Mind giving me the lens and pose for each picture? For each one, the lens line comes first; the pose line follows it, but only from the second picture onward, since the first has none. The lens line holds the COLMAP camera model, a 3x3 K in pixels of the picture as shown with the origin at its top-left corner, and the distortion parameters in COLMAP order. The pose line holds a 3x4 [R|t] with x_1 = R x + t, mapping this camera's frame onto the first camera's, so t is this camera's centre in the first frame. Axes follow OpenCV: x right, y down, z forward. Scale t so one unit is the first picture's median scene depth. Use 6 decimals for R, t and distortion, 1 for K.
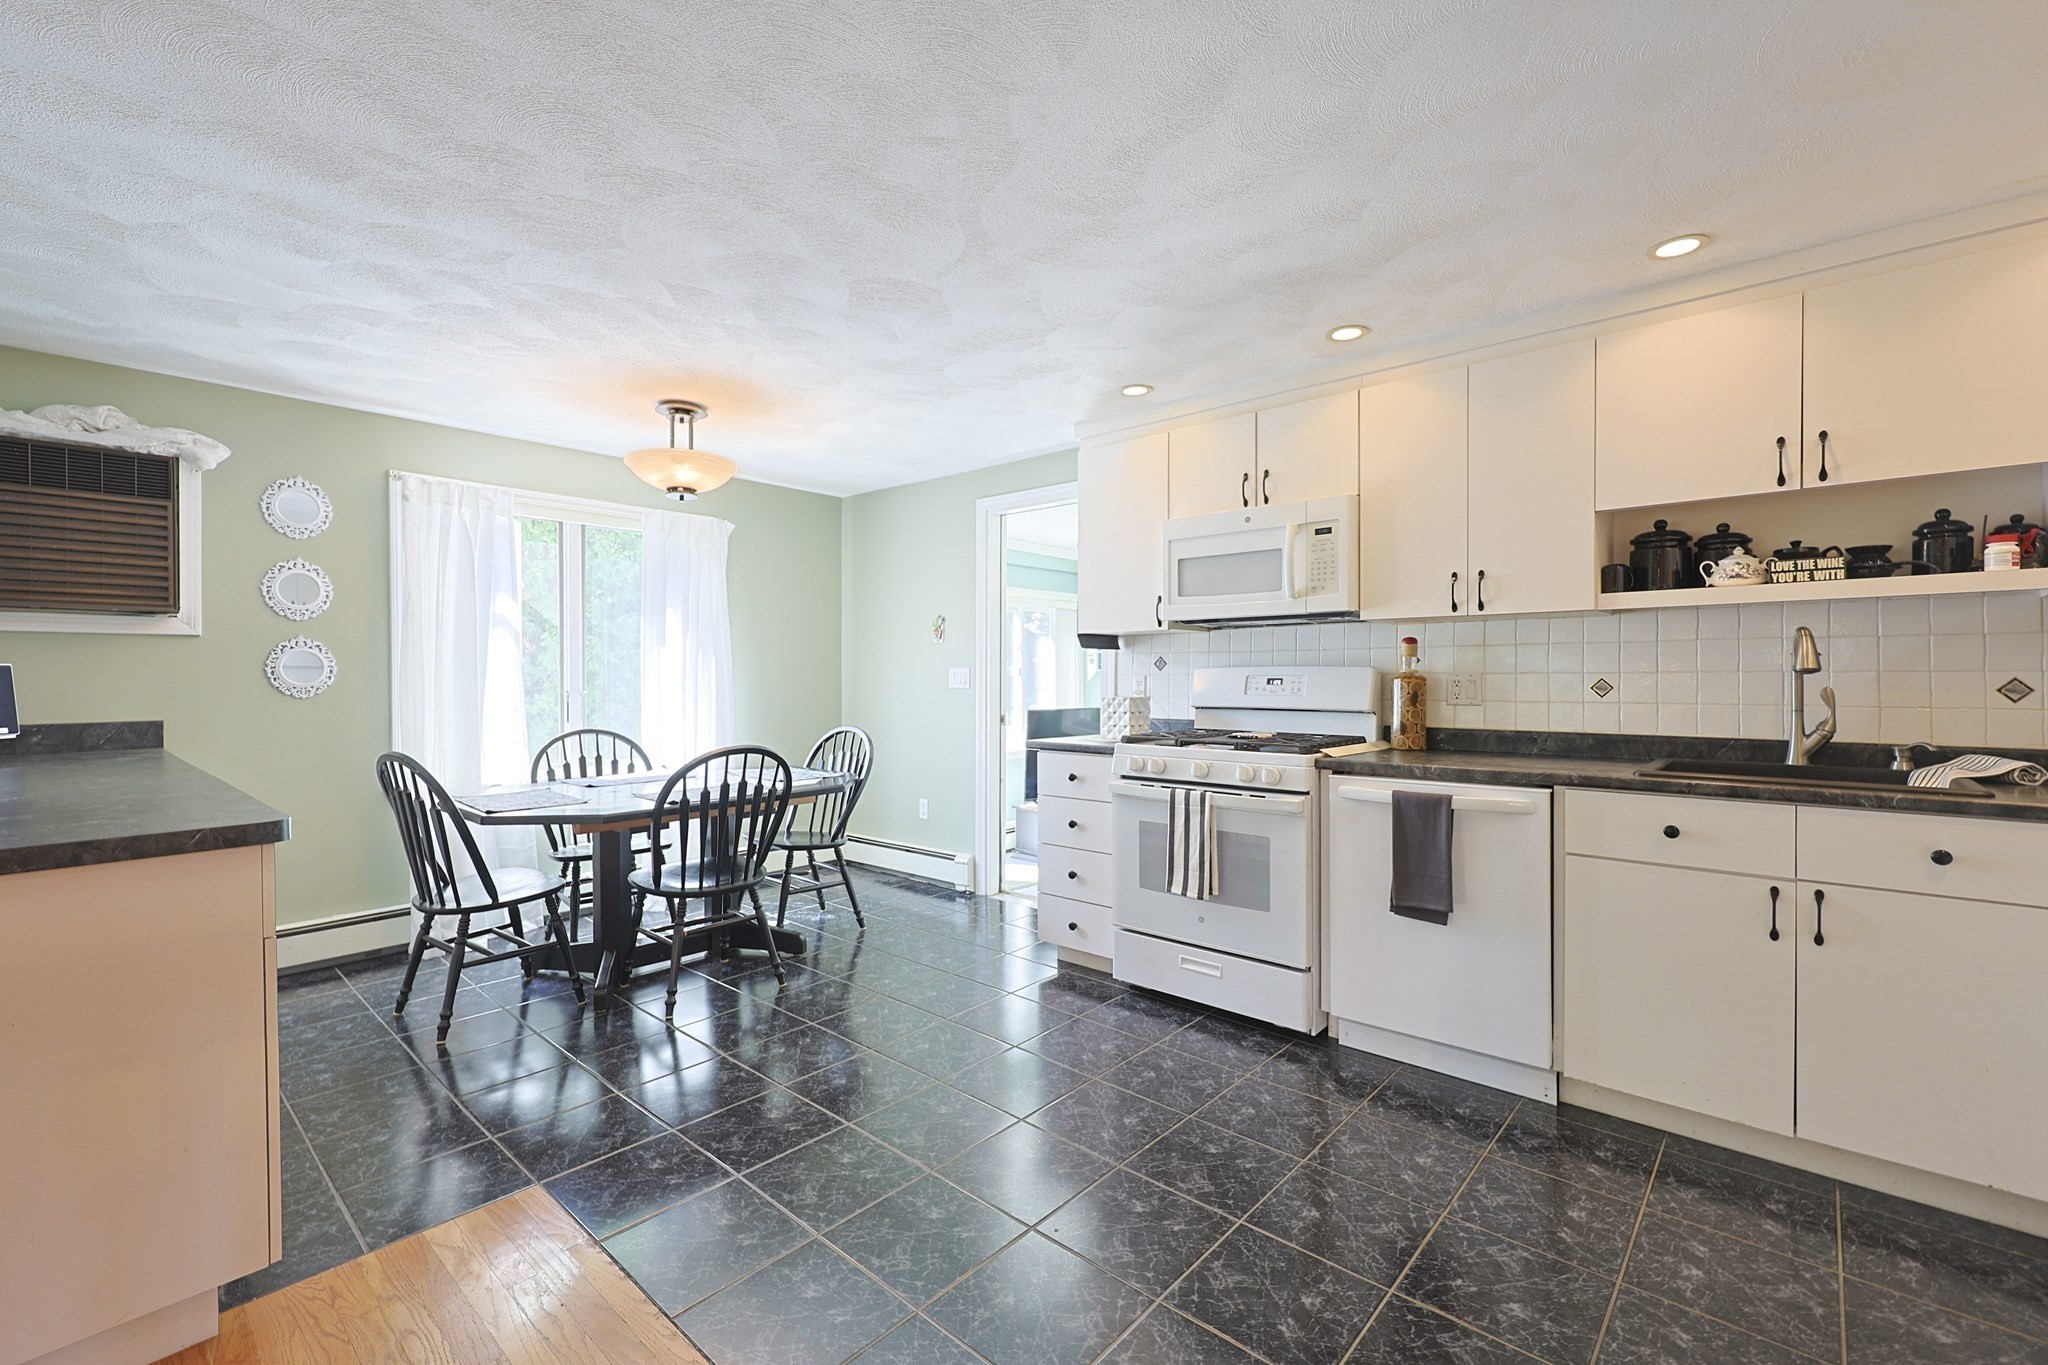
lens RADIAL K [[883.6, 0, 1029.5], [0, 883.6, 682.0], [0, 0, 1]] dist [0.007253, -0.001880]
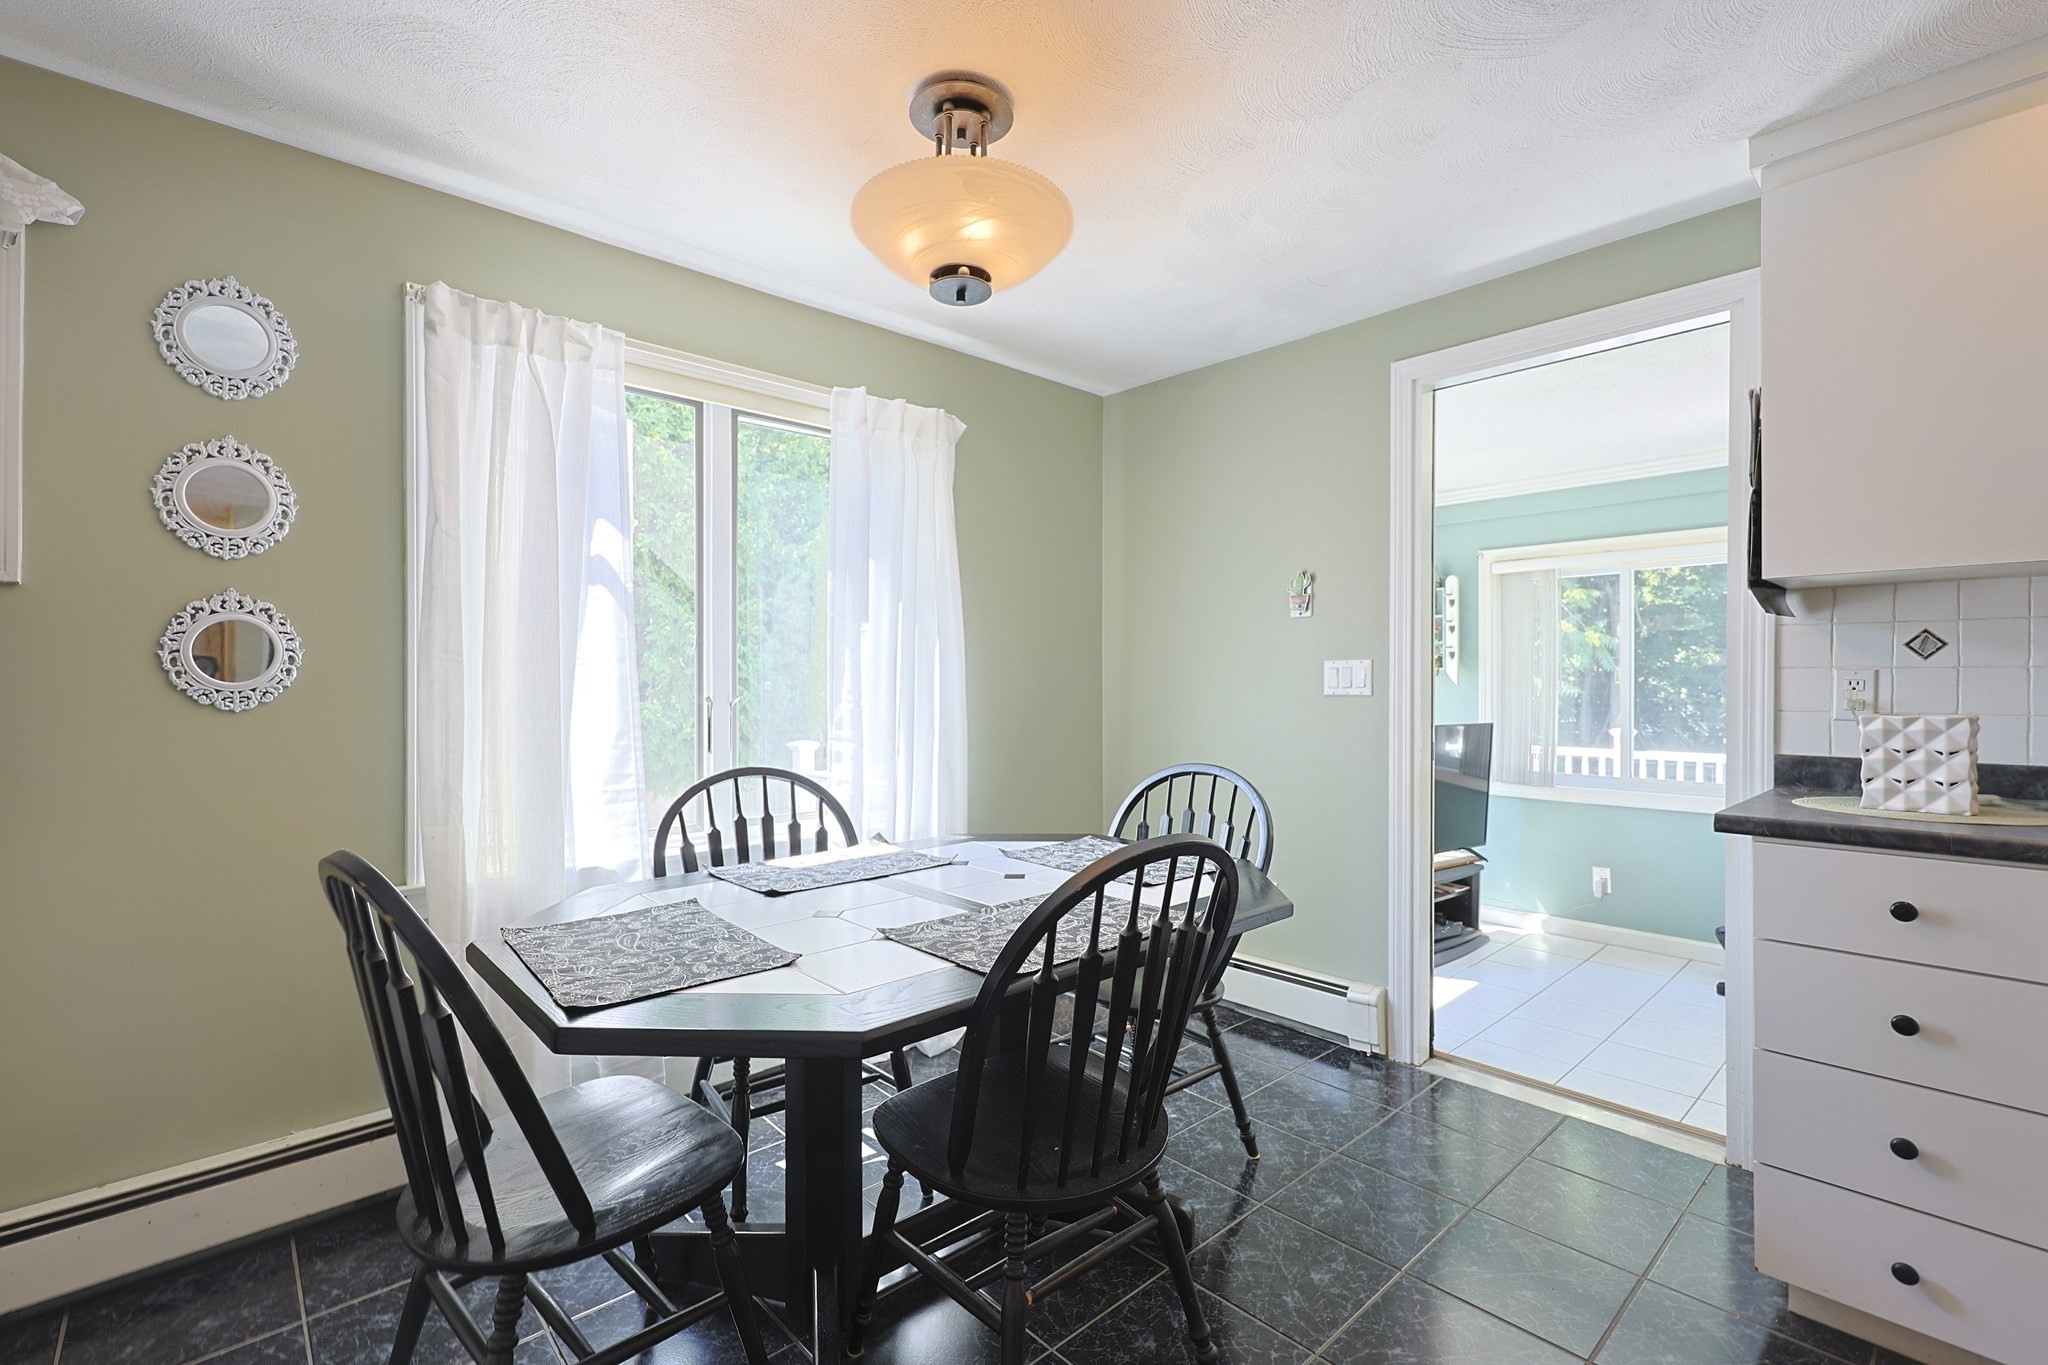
lens RADIAL K [[923.3, 0, 1023.7], [0, 923.3, 680.2], [0, 0, 1]] dist [0.003344, -0.000598]
pose [[0.994534, 0.000960, -0.104412, -0.332271], [-0.001965, 0.999953, -0.009527, 0.004837], [0.104398, 0.009680, 0.994488, 0.551419]]
